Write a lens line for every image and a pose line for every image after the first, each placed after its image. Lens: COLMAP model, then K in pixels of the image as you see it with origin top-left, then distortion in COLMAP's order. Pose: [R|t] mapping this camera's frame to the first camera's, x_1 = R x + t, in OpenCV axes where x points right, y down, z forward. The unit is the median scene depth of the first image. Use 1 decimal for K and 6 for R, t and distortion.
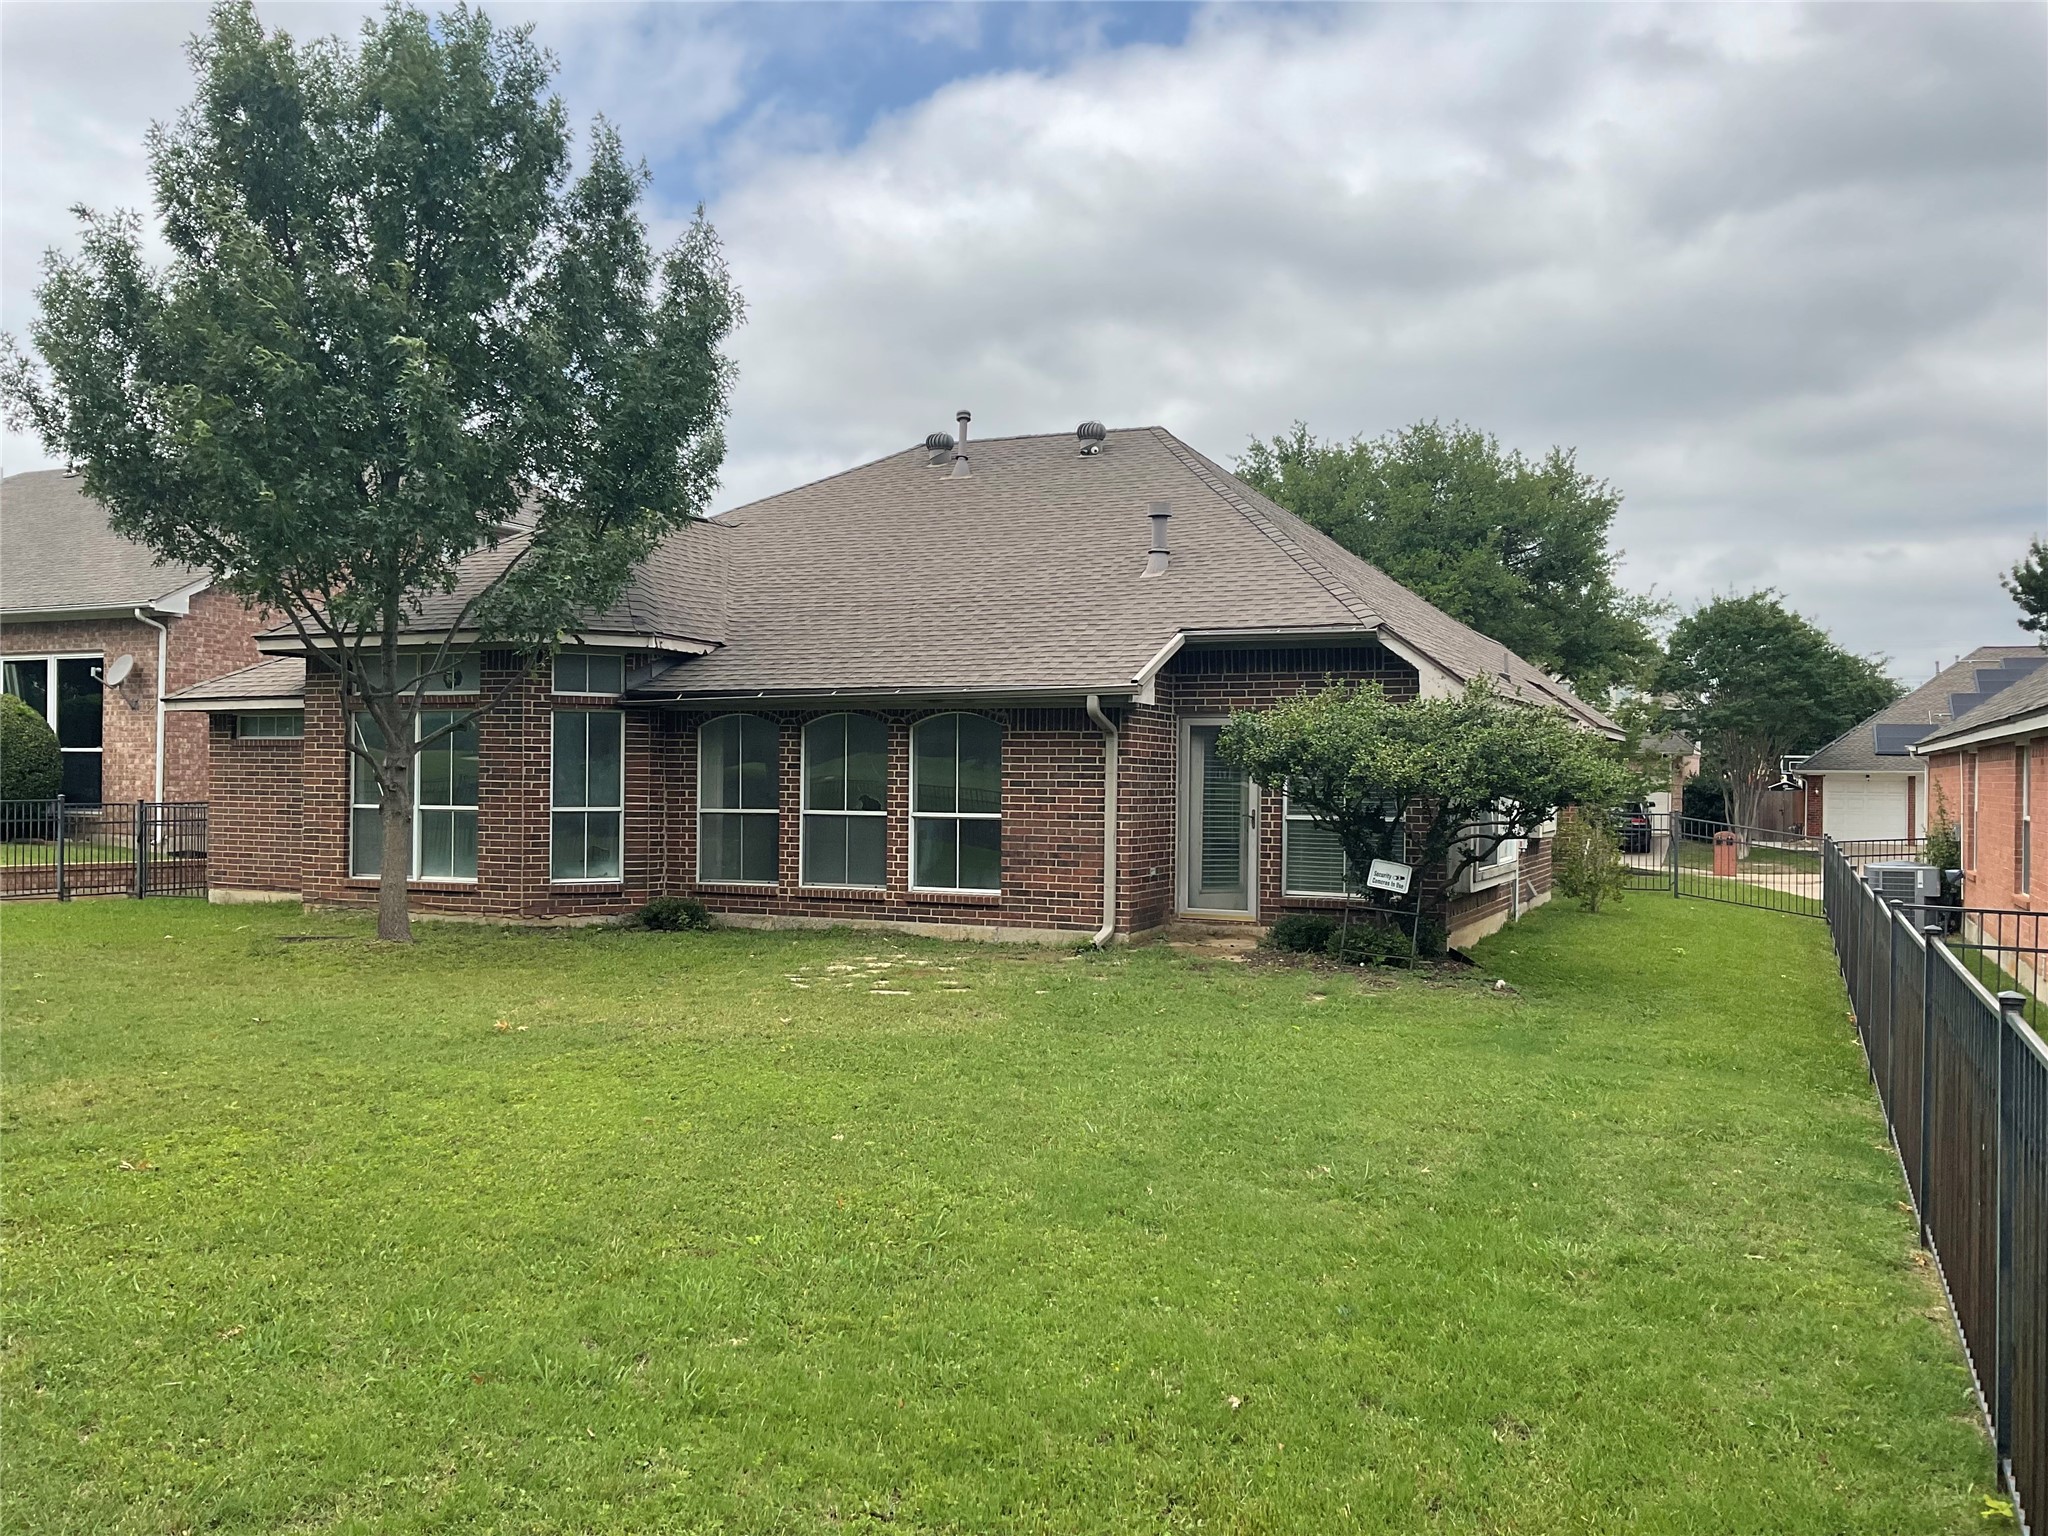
lens RADIAL K [[1713.1, 0, 1034.0], [0, 1713.1, 763.6], [0, 0, 1]] dist [0.045236, -0.027421]
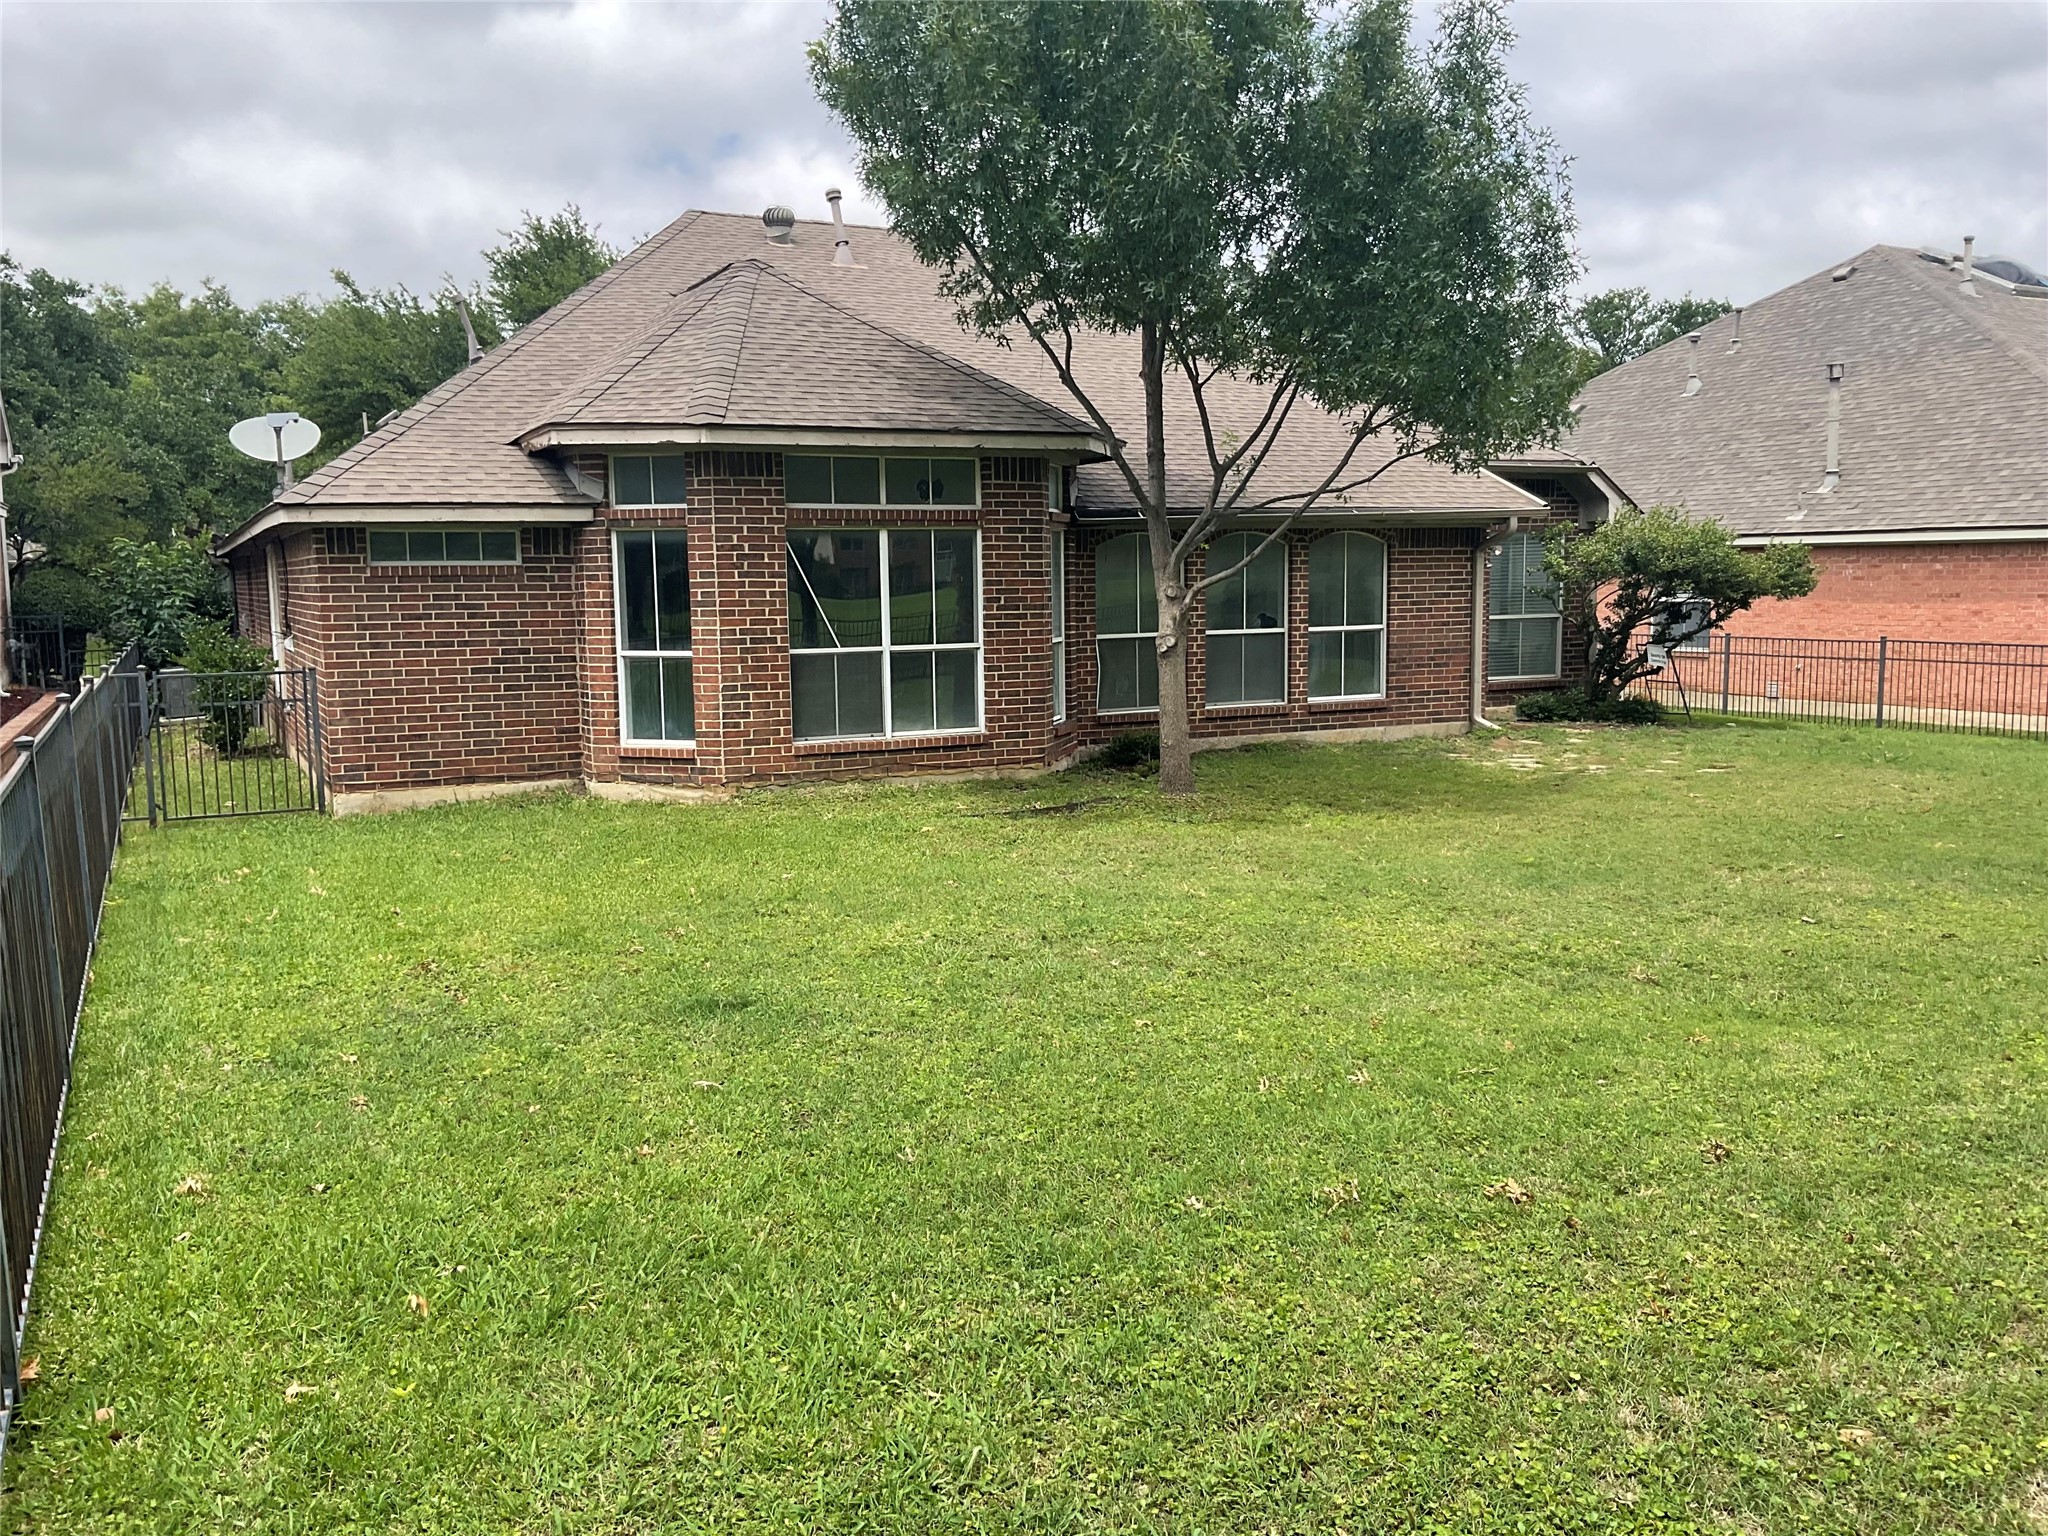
lens RADIAL K [[1713.1, 0, 1032.1], [0, 1713.1, 783.7], [0, 0, 1]] dist [0.045236, -0.027421]
pose [[0.640641, -0.111536, 0.759696, -0.975063], [0.016723, 0.991186, 0.131421, -0.017392], [-0.767658, -0.071489, 0.636859, 0.445020]]
